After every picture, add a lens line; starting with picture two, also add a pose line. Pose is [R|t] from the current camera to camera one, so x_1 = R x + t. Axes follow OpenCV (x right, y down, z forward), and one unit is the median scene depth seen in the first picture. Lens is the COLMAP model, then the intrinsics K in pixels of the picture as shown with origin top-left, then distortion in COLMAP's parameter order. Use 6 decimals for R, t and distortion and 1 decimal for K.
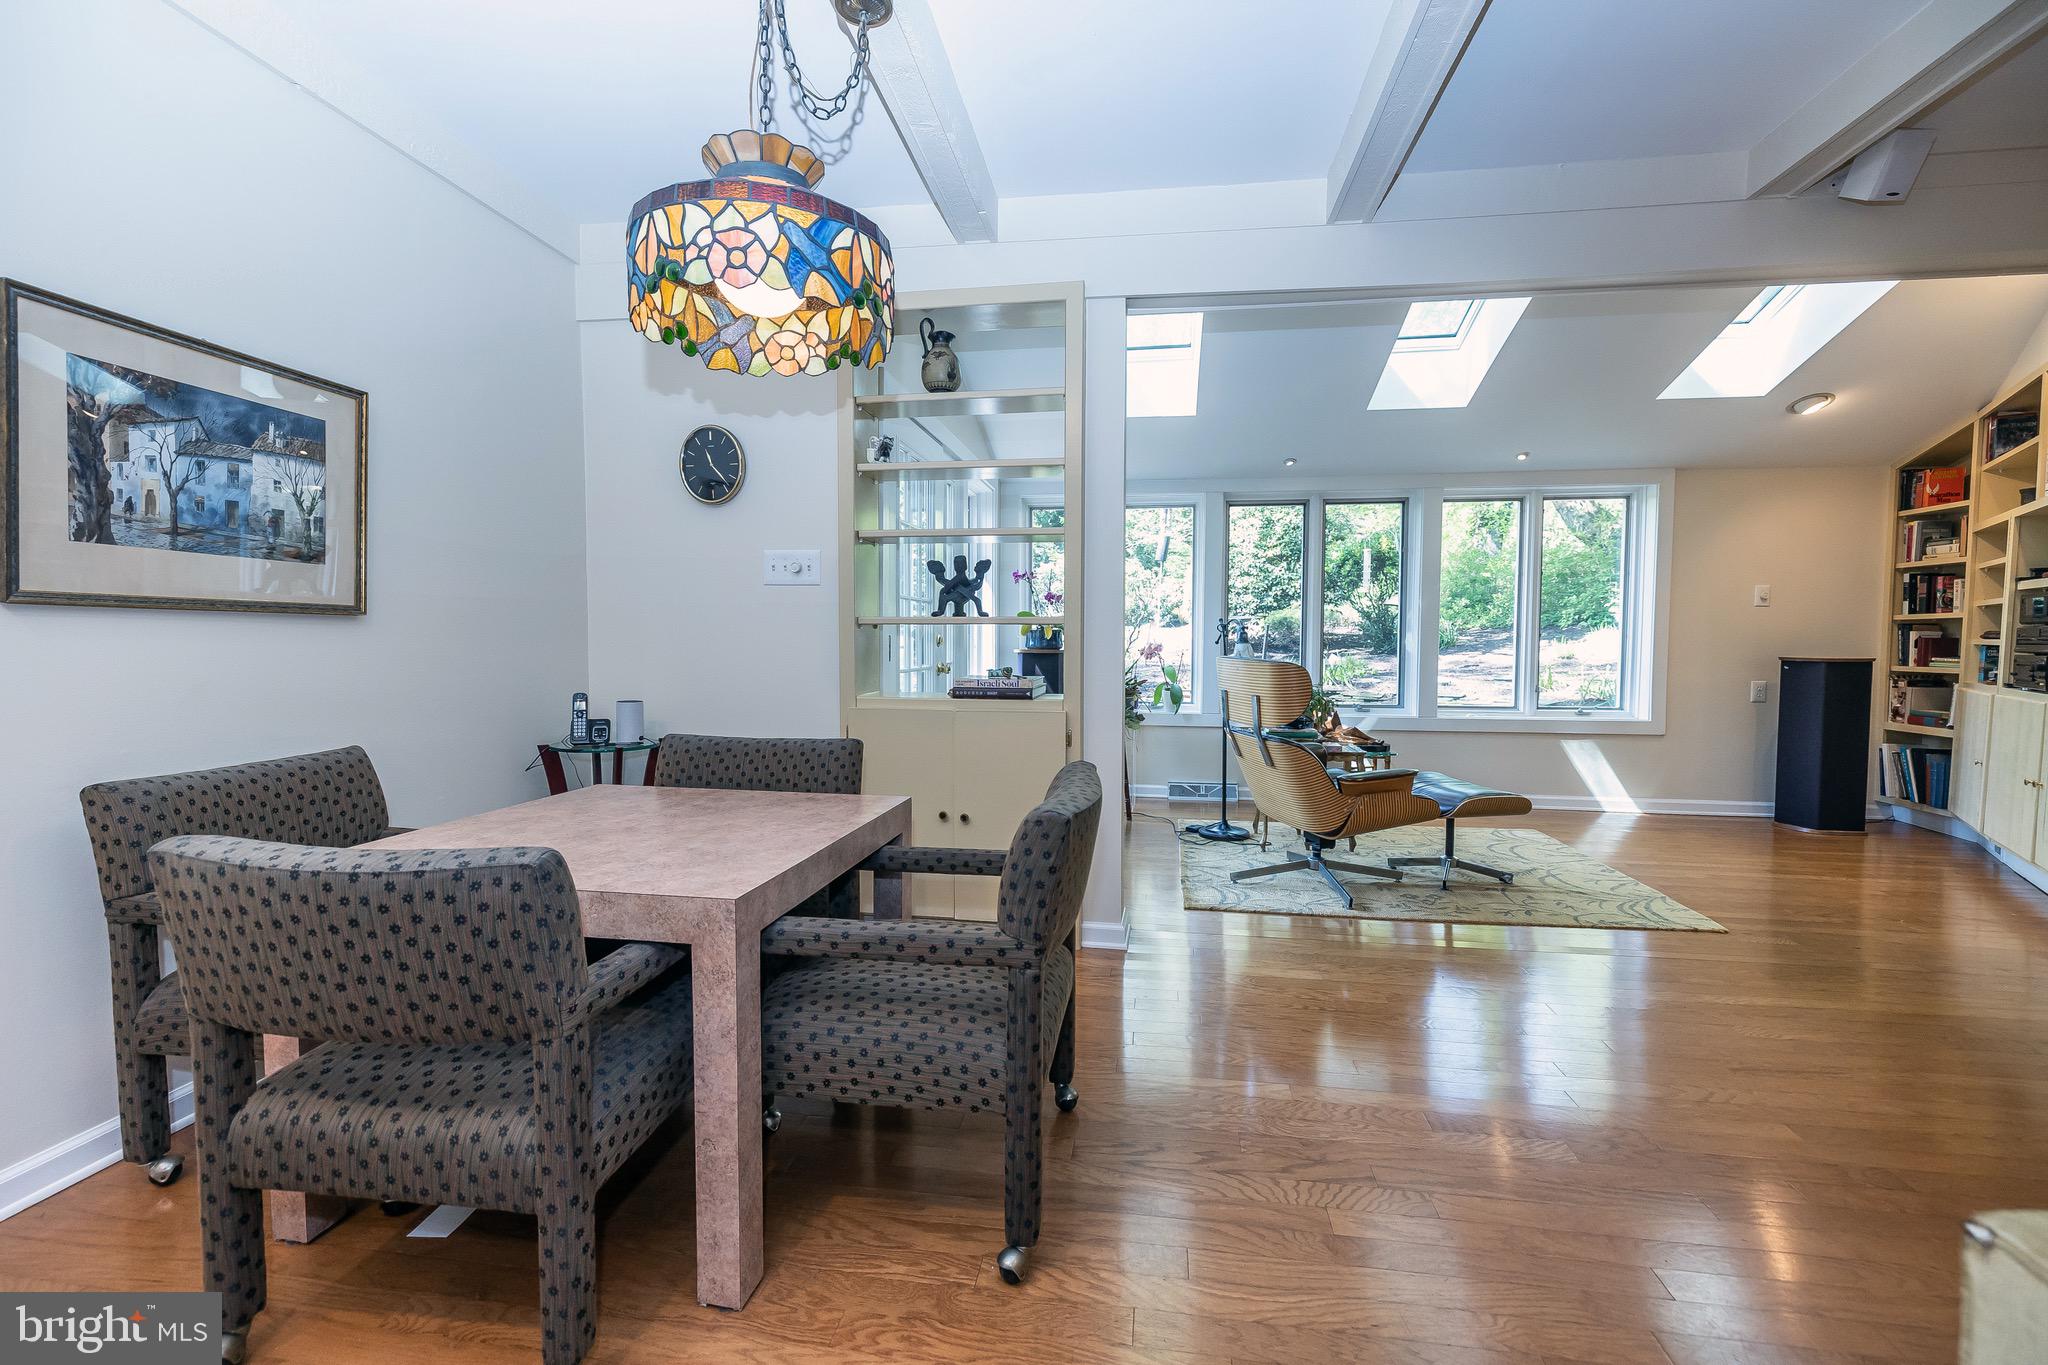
lens RADIAL K [[863.9, 0, 1024.8], [0, 863.9, 679.0], [0, 0, 1]] dist [-0.001187, -0.000338]
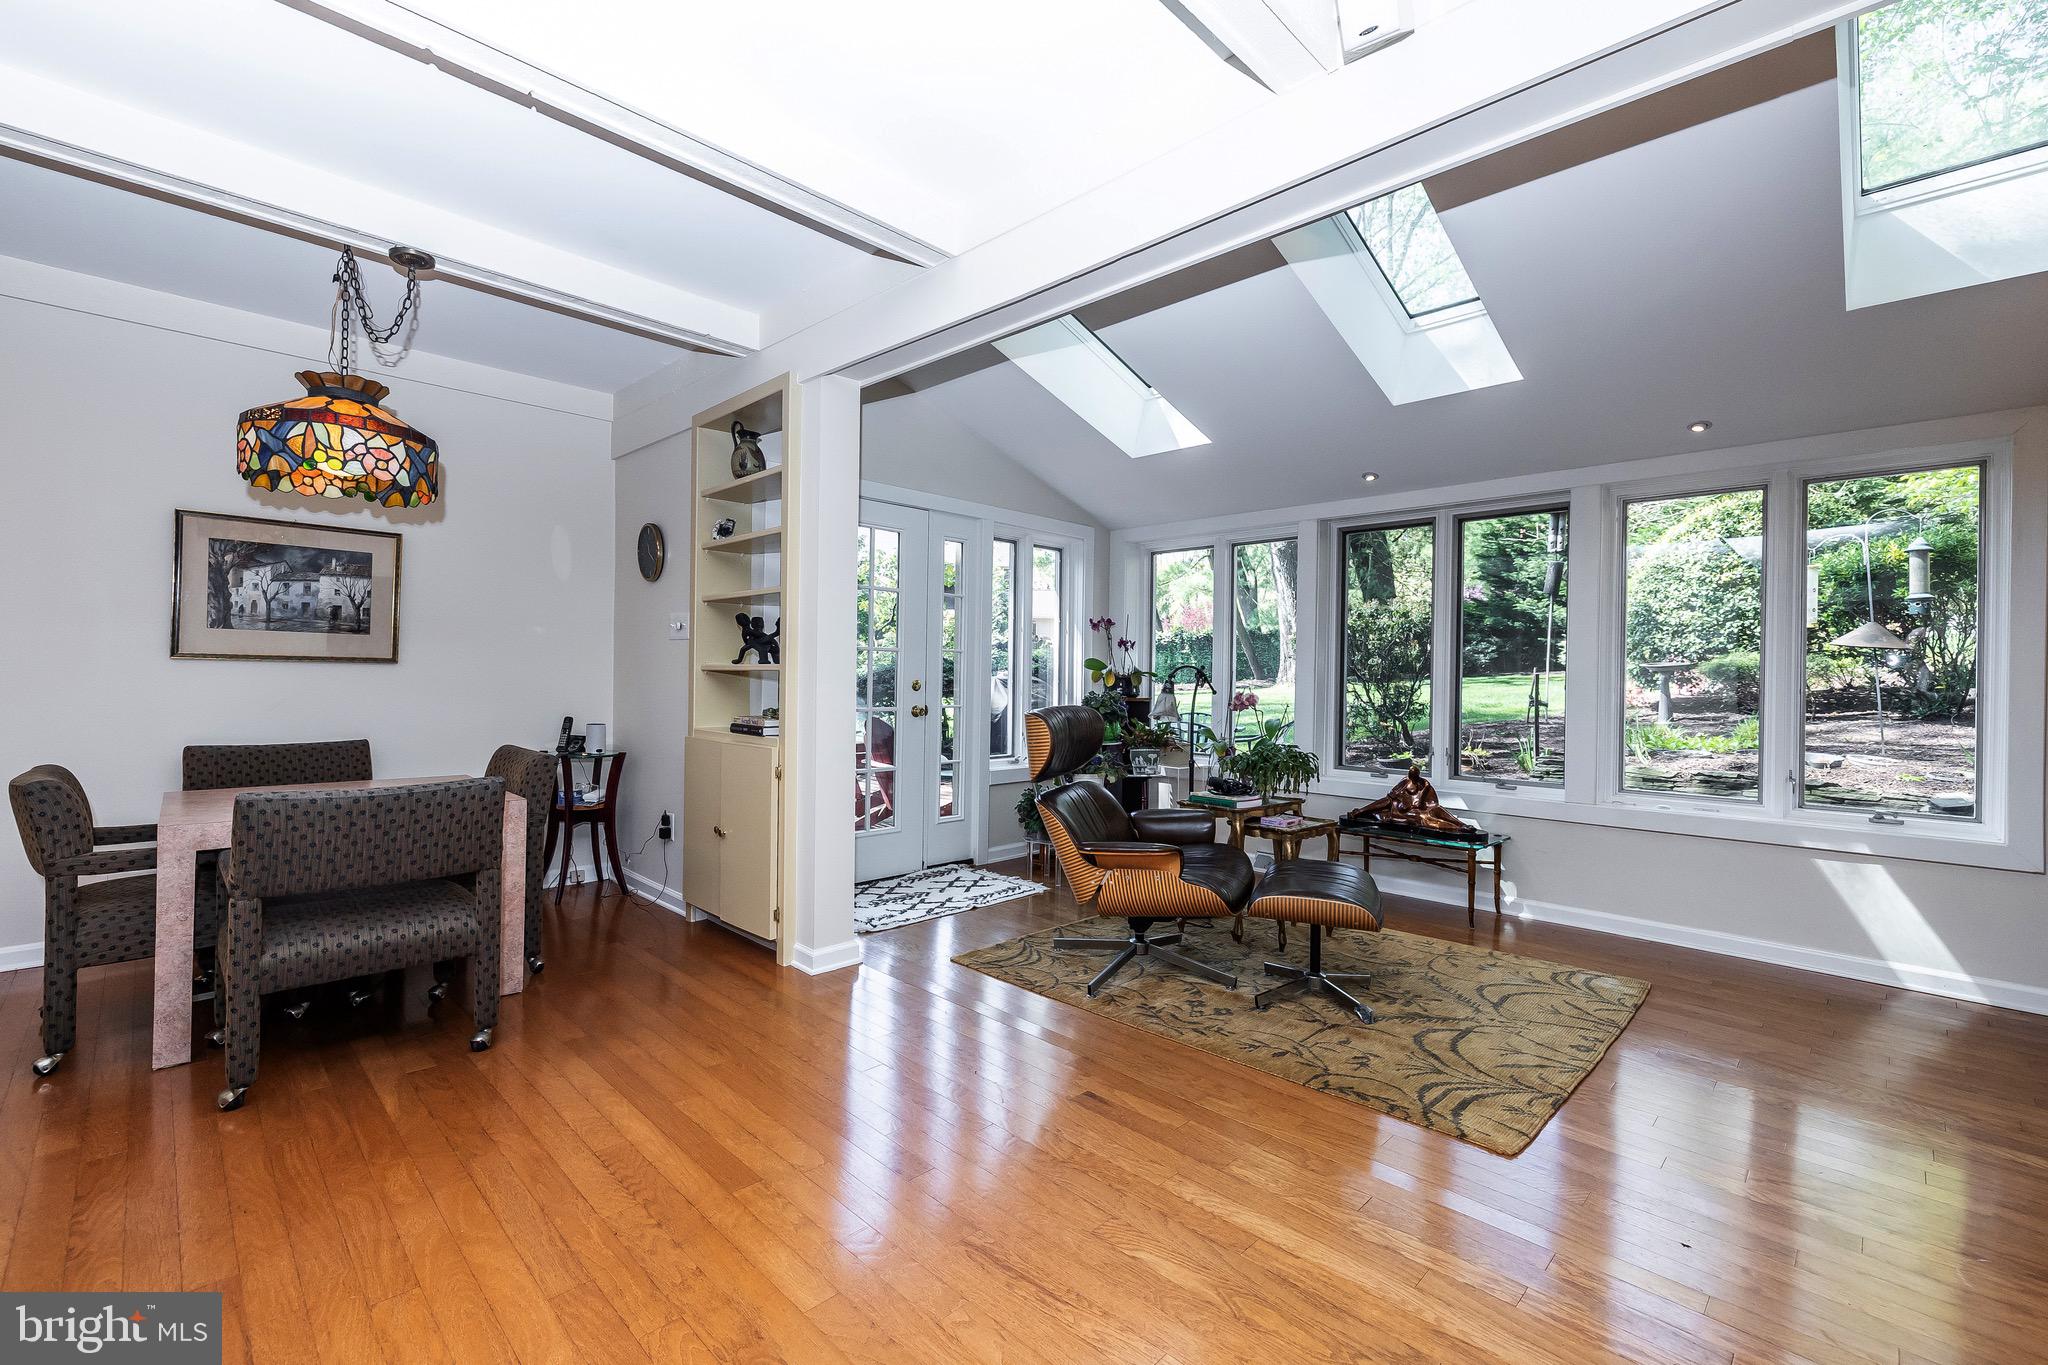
lens RADIAL K [[863.9, 0, 1024.8], [0, 863.9, 679.0], [0, 0, 1]] dist [-0.001187, -0.000338]
pose [[0.812405, 0.011104, -0.582988, 1.415488], [-0.041846, 0.998351, -0.039299, -0.032830], [0.581590, 0.056322, 0.811530, 0.394405]]
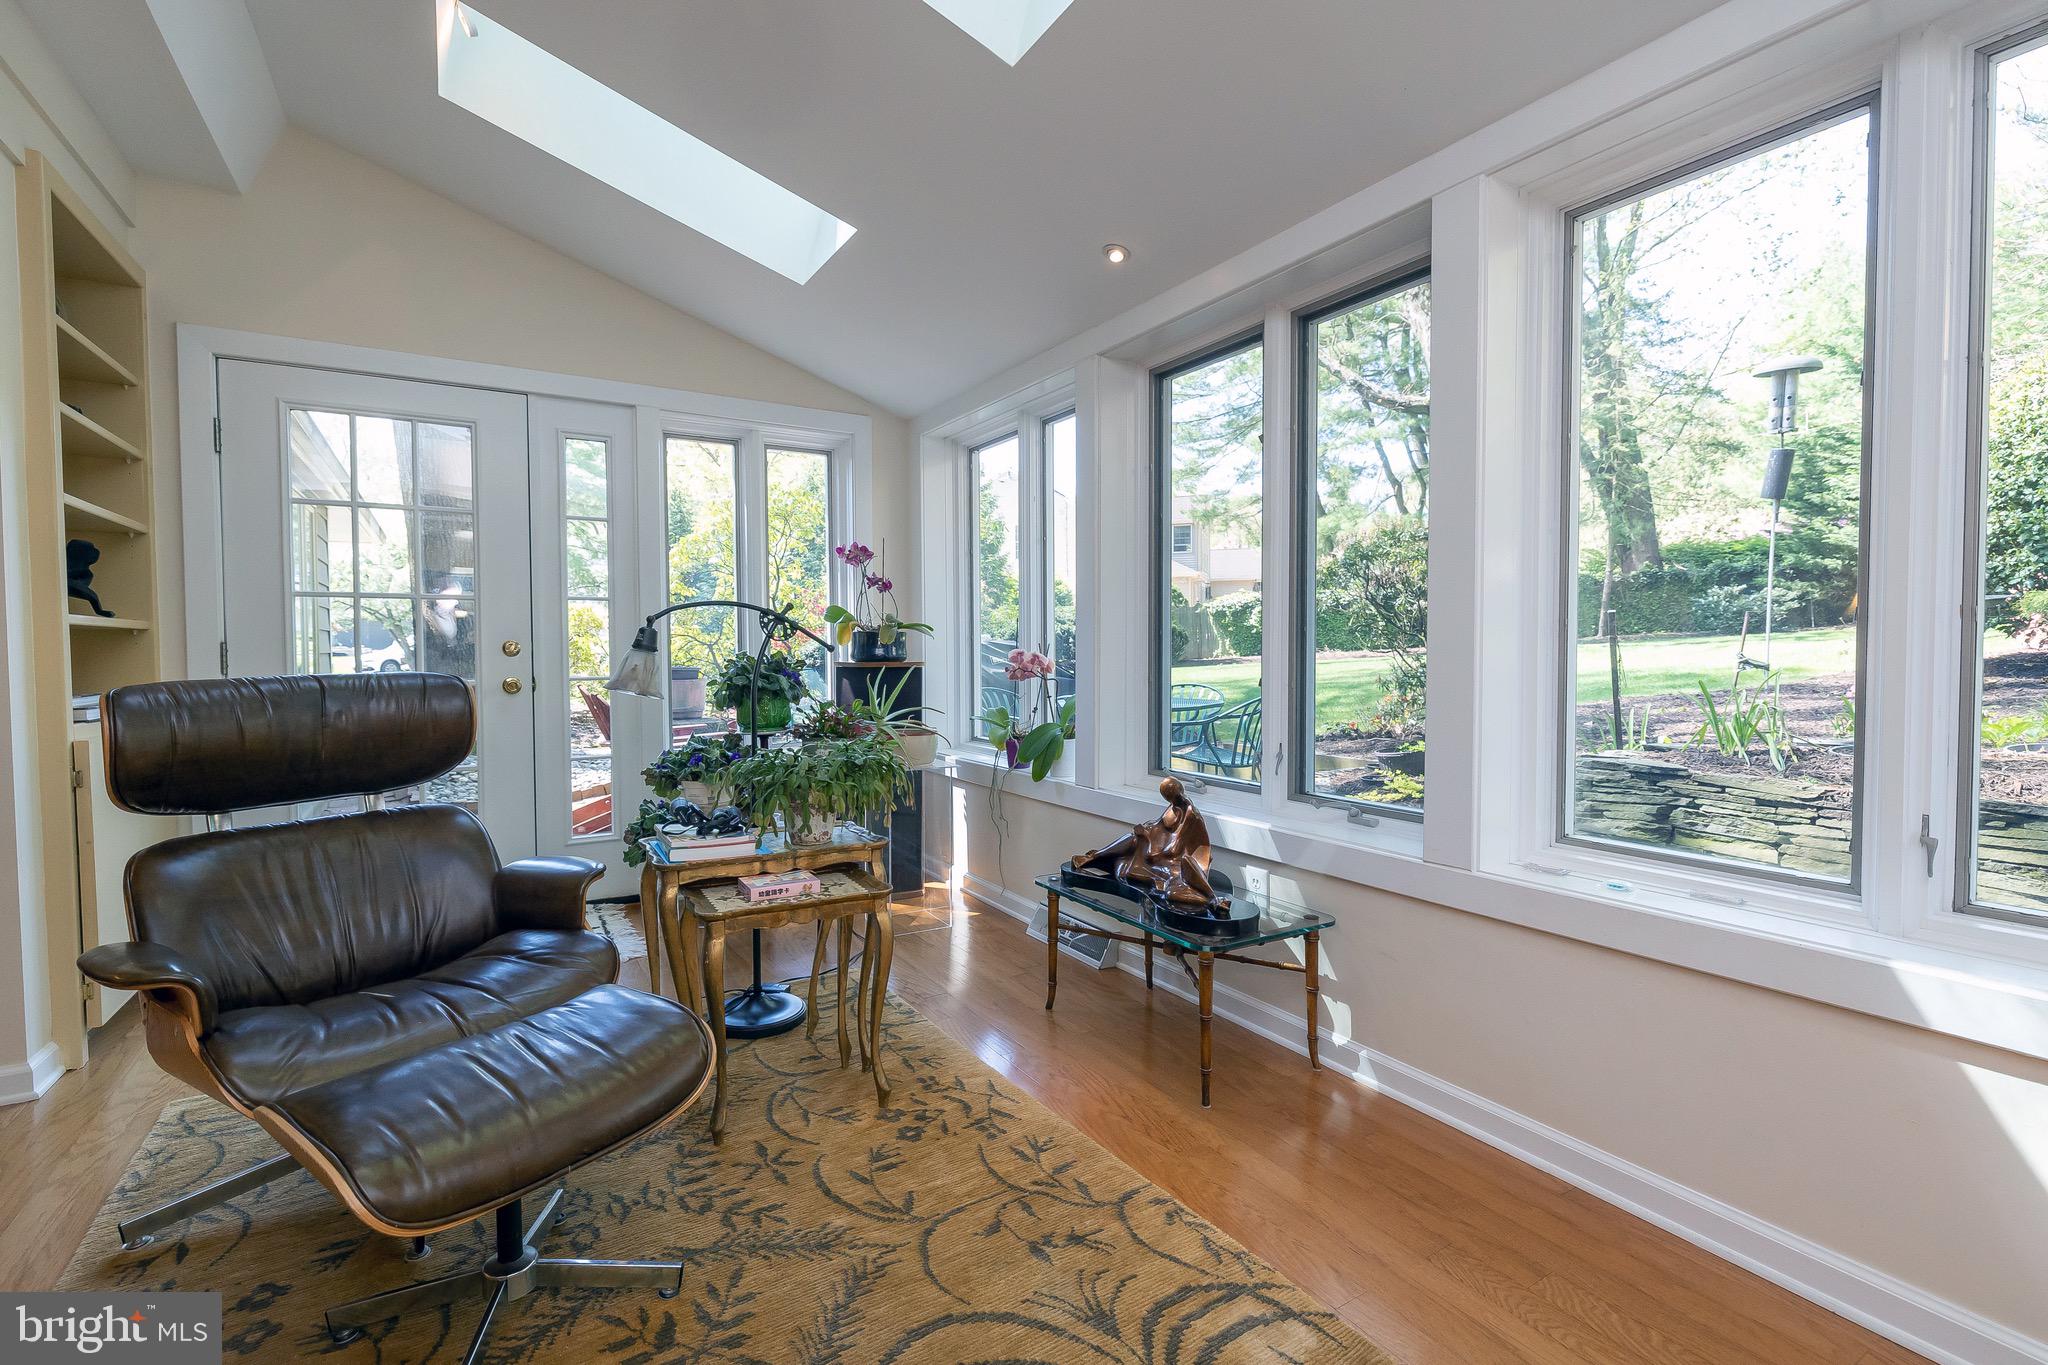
lens RADIAL K [[912.0, 0, 1024.0], [0, 912.0, 682.5], [0, 0, 1]] dist [-0.002564, -0.000164]
pose [[0.652379, 0.022035, -0.757573, 1.743220], [-0.031340, 0.999507, 0.002084, -0.066110], [0.757245, 0.022383, 0.652747, 1.757951]]
